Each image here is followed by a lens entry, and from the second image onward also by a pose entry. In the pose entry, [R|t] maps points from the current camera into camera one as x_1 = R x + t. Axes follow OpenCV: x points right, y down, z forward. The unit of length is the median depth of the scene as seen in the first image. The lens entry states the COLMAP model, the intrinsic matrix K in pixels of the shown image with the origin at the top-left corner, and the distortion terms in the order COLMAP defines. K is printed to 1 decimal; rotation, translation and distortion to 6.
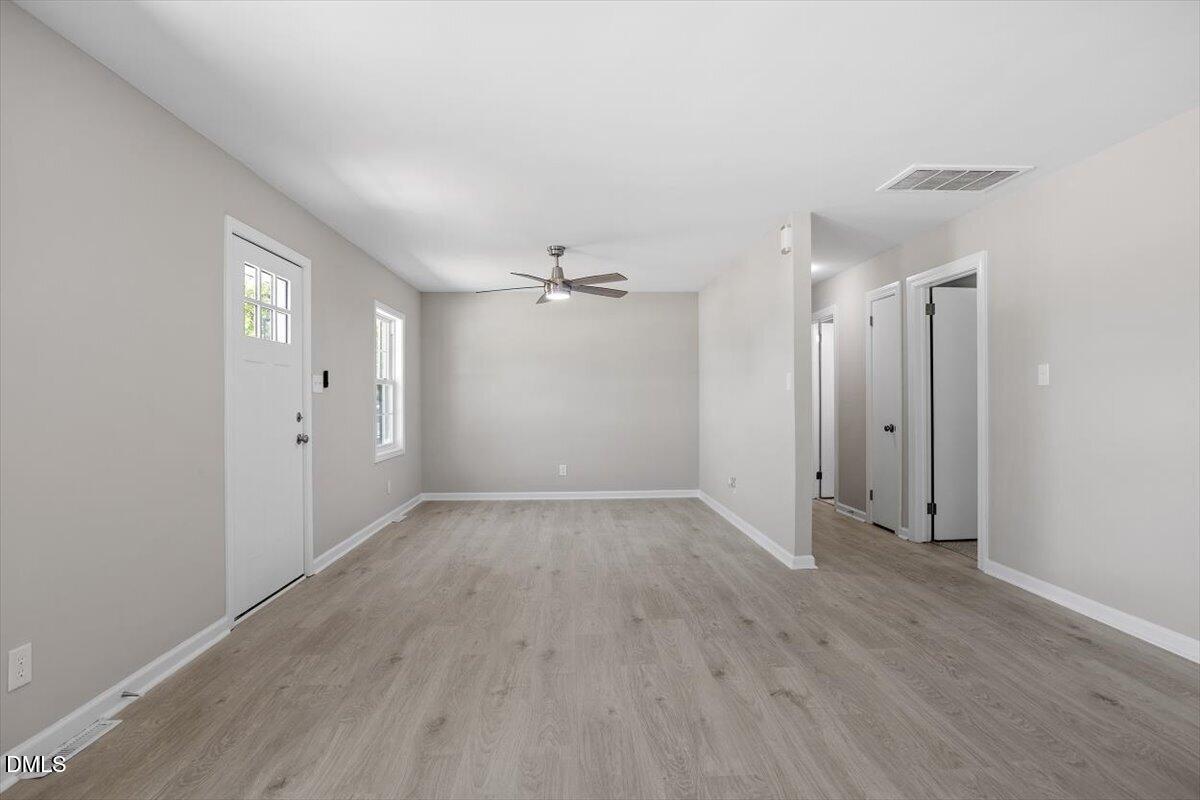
lens RADIAL K [[633.2, 0, 601.6], [0, 633.2, 399.0], [0, 0, 1]] dist [-0.057614, 0.041658]
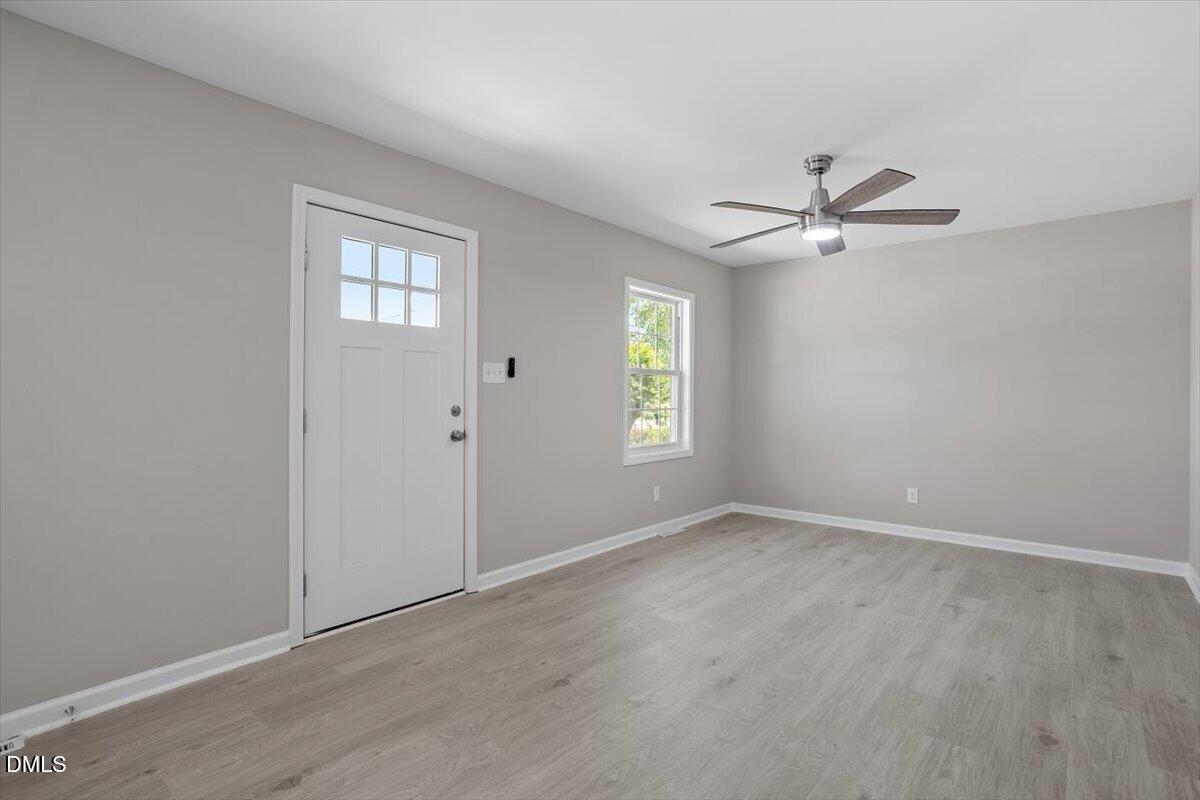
lens RADIAL K [[585.7, 0, 598.0], [0, 585.7, 388.4], [0, 0, 1]] dist [-0.058222, 0.035043]
pose [[0.728816, 0.003985, -0.684698, 0.213448], [-0.008681, 0.999956, -0.003421, -0.001276], [0.684655, 0.008437, 0.728819, 0.517472]]
